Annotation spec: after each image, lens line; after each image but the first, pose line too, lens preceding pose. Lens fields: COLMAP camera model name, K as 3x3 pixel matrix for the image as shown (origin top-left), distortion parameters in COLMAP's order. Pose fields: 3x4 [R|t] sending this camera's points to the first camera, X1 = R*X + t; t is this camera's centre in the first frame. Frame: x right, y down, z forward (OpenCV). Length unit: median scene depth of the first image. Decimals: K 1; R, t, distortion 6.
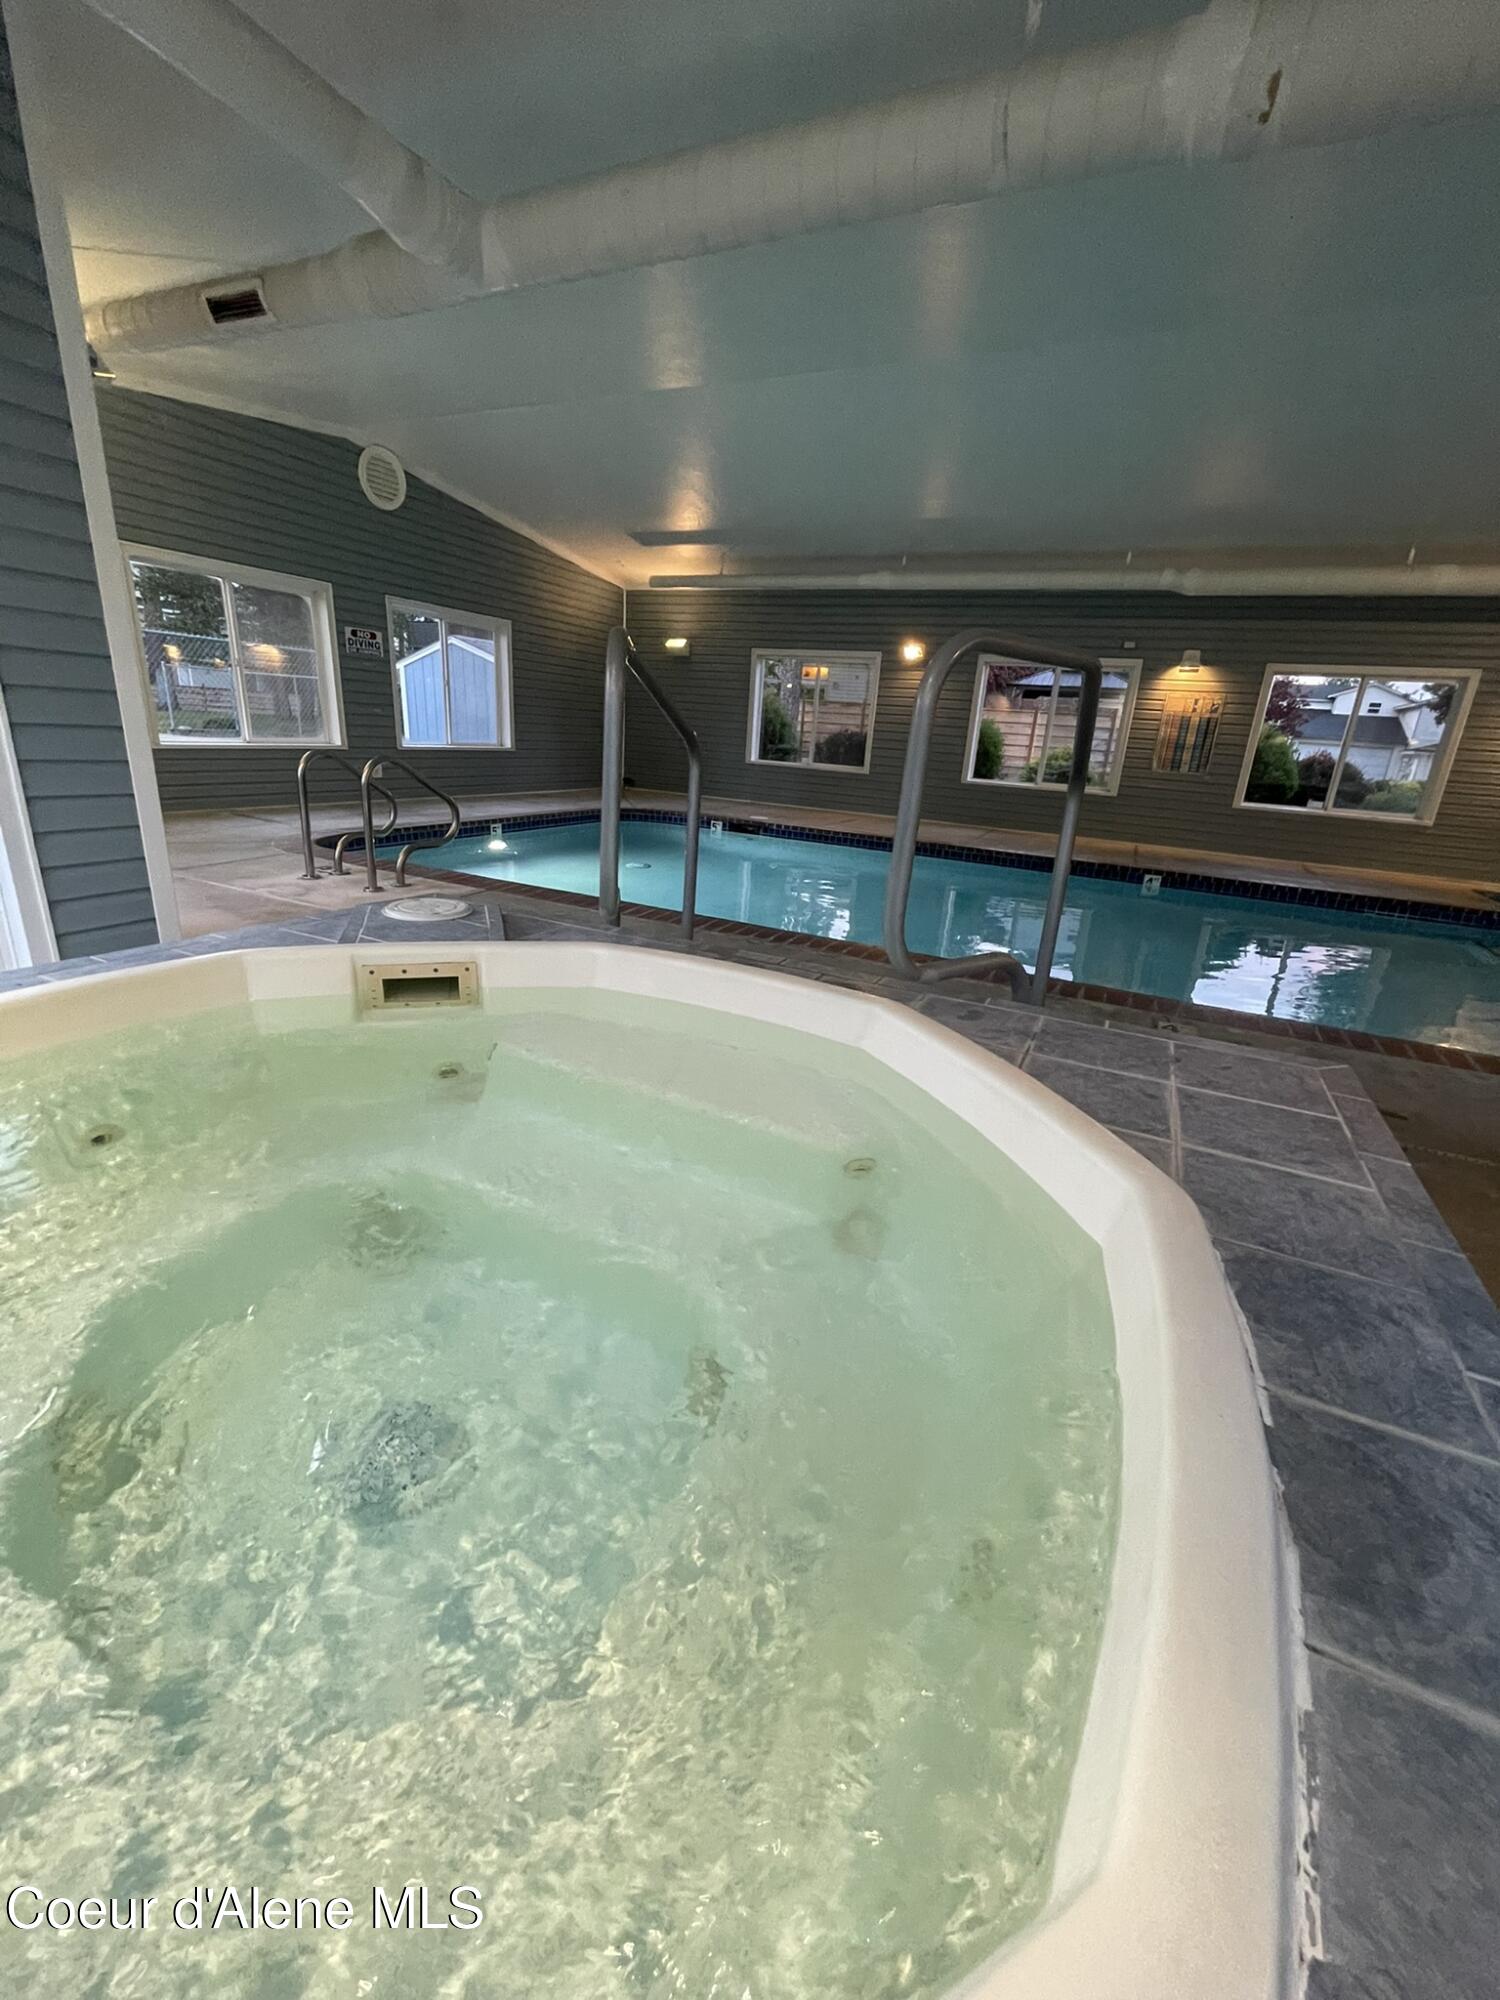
lens RADIAL K [[804.0, 0, 743.2], [0, 804.0, 1002.2], [0, 0, 1]] dist [-0.002410, -0.000425]
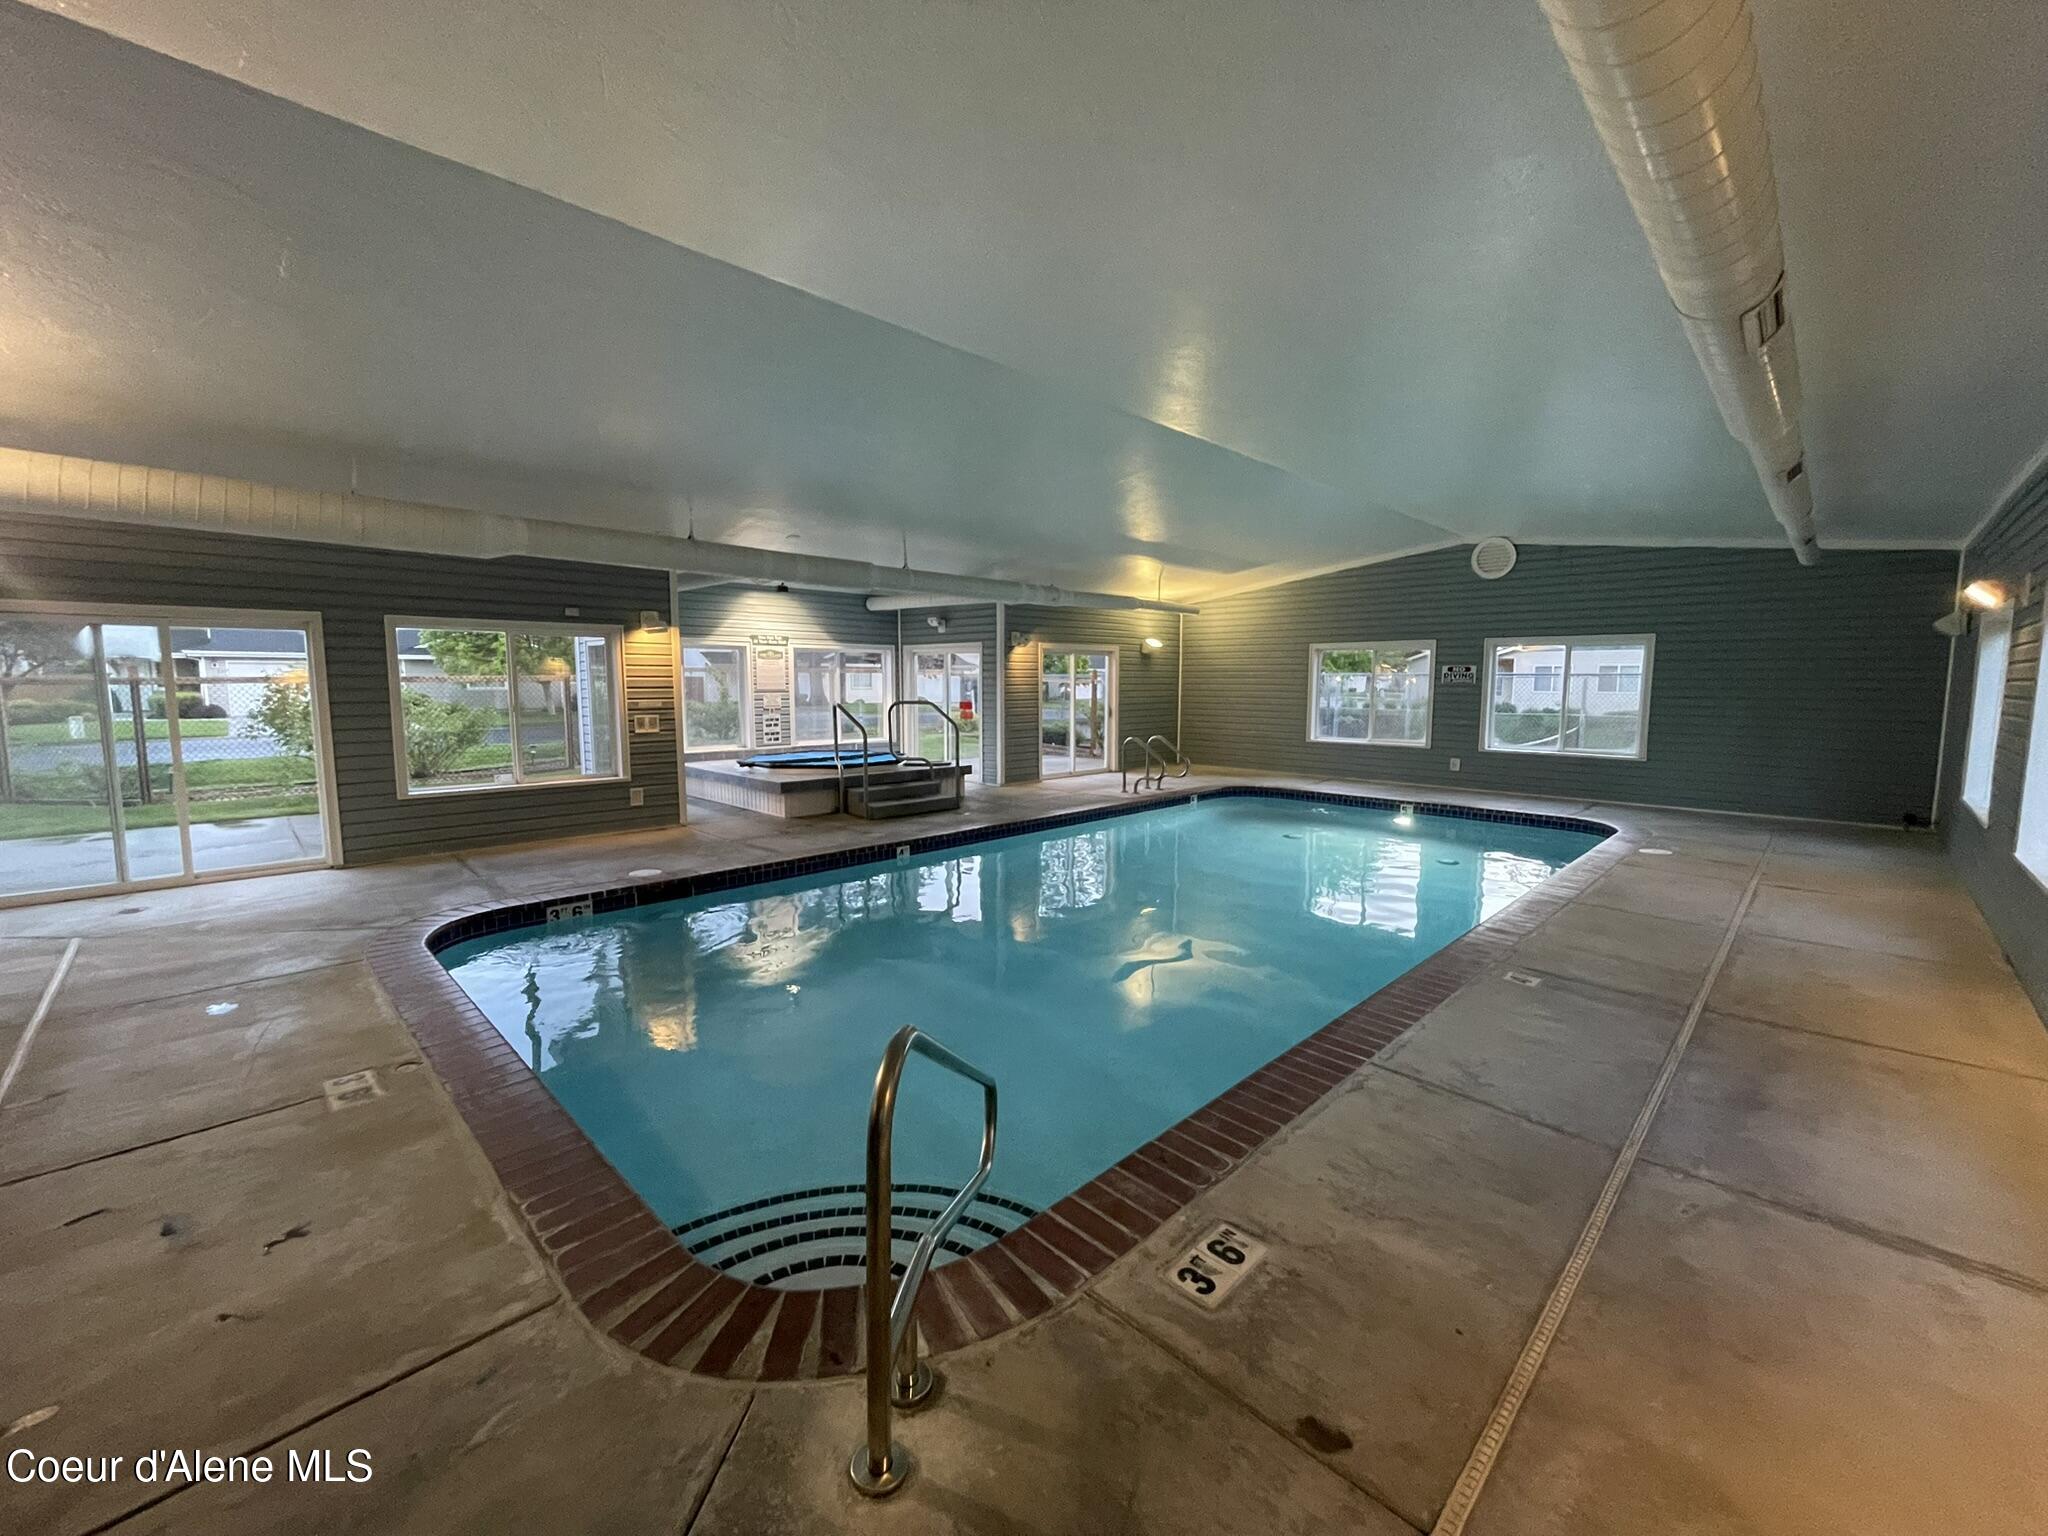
lens RADIAL K [[823.3, 0, 1022.7], [0, 823.3, 770.1], [0, 0, 1]] dist [-0.002410, -0.000425]
pose [[-0.327800, 0.038517, -0.943962, 1.715979], [-0.330523, 0.931350, 0.152779, -0.418776], [0.885044, 0.362082, -0.292566, 1.278779]]
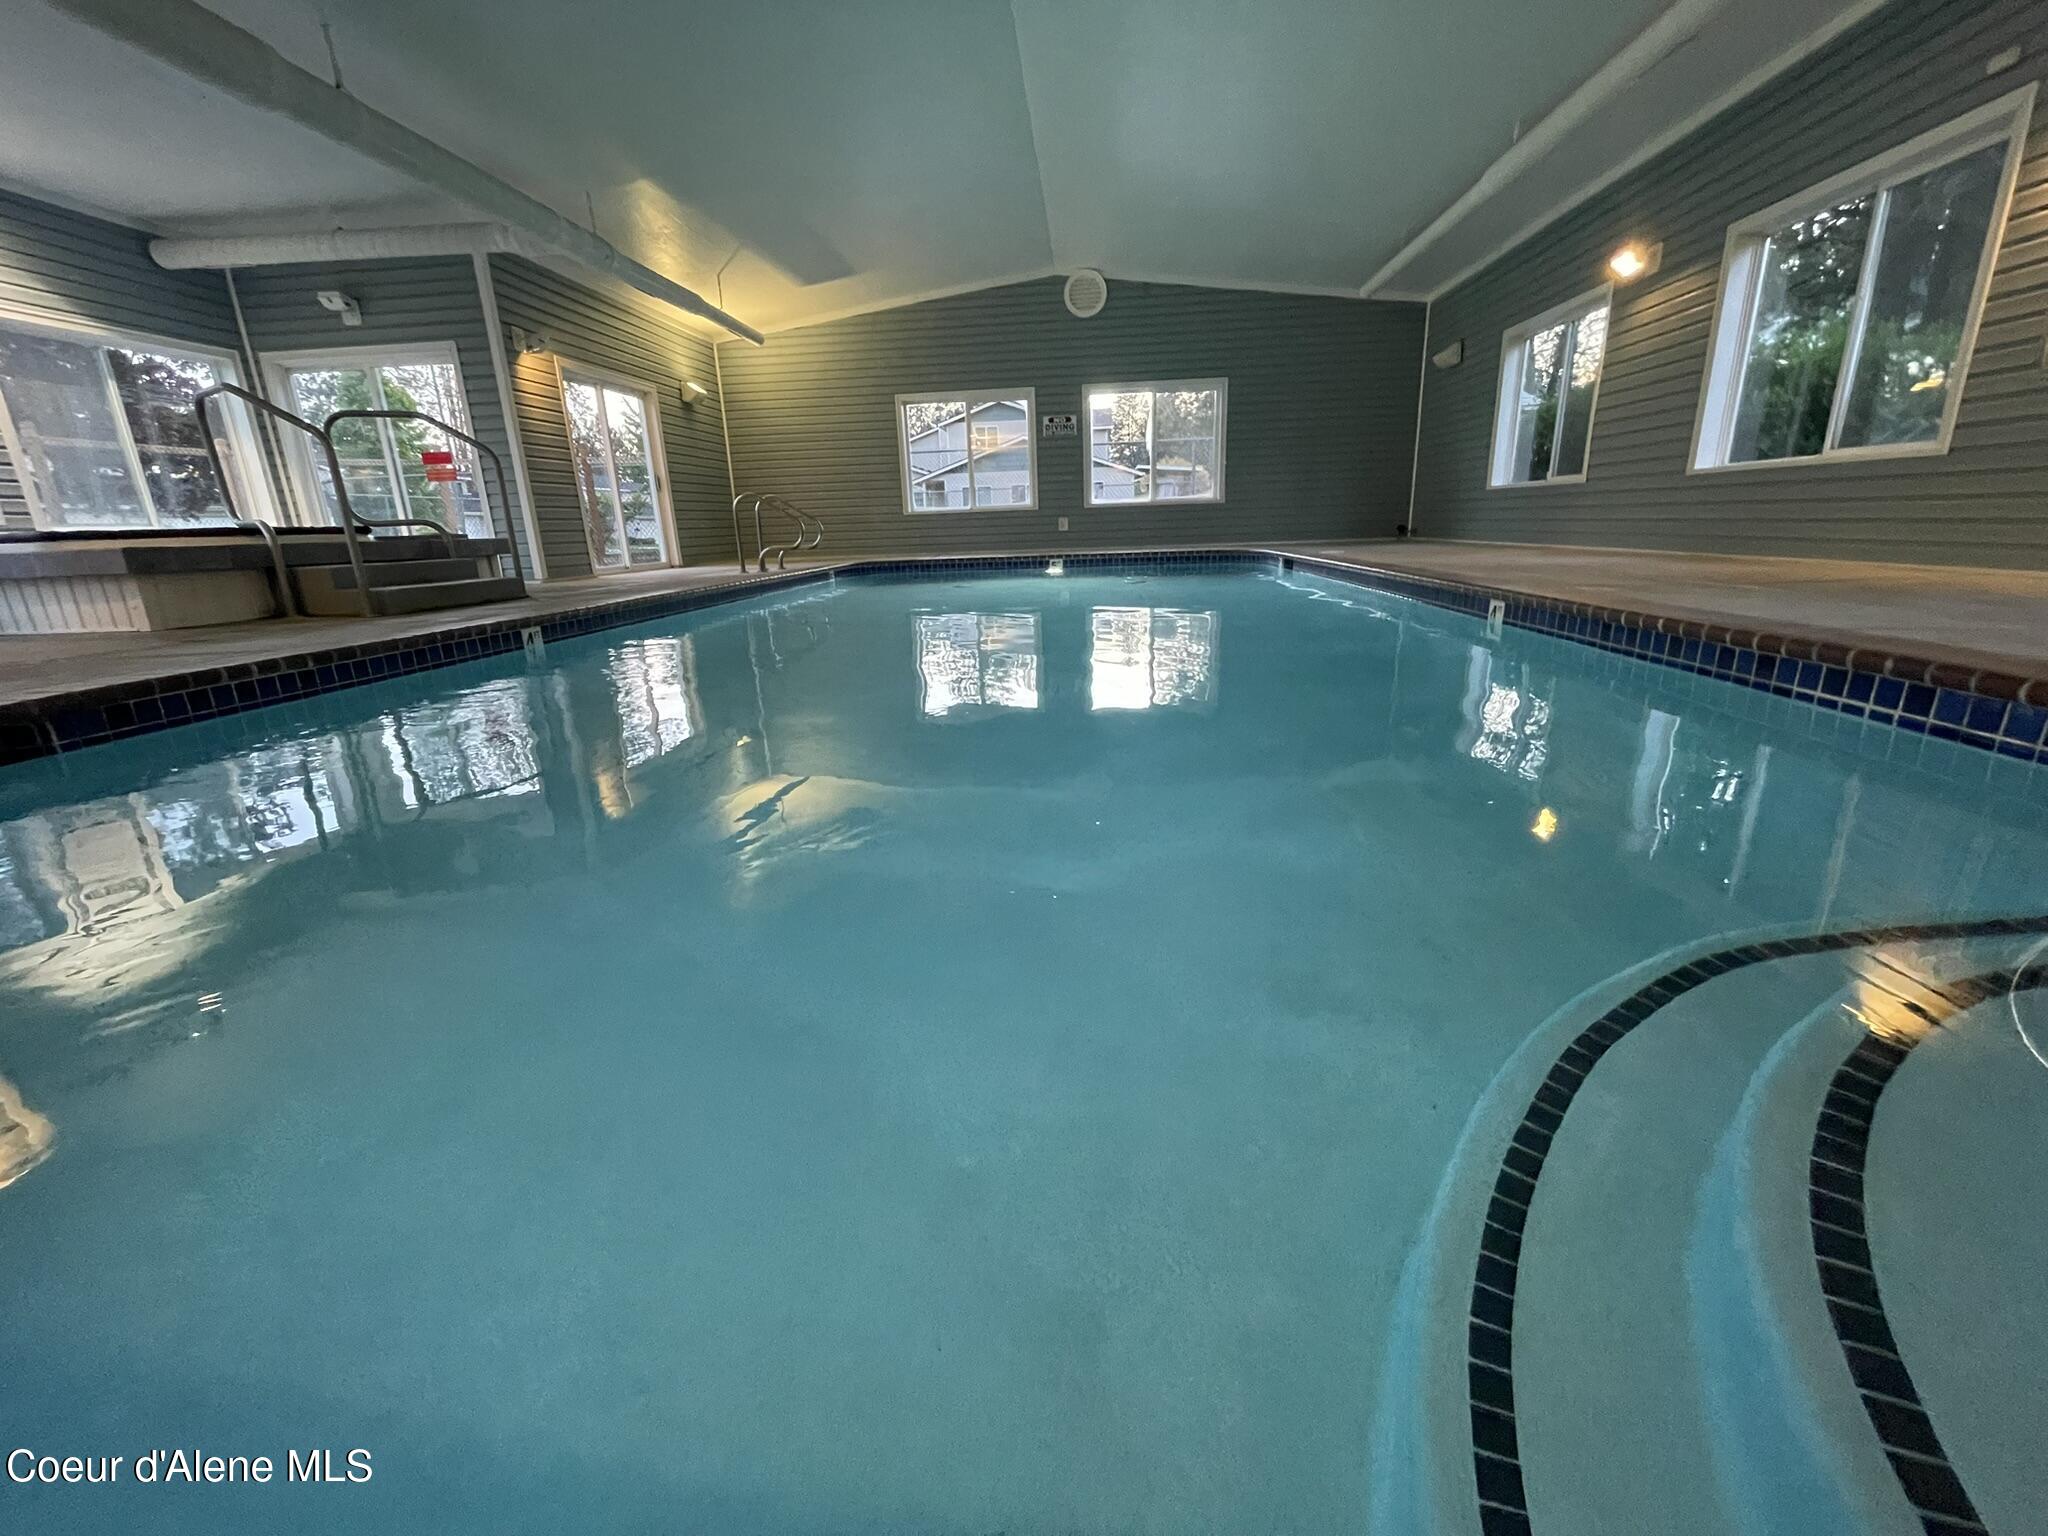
lens RADIAL K [[823.3, 0, 1021.3], [0, 823.3, 765.3], [0, 0, 1]] dist [-0.002410, -0.000425]
pose [[0.353636, 0.187377, -0.916423, 1.303964], [-0.251138, 0.962778, 0.099943, -0.057594], [0.901039, 0.194806, 0.387530, 0.841906]]
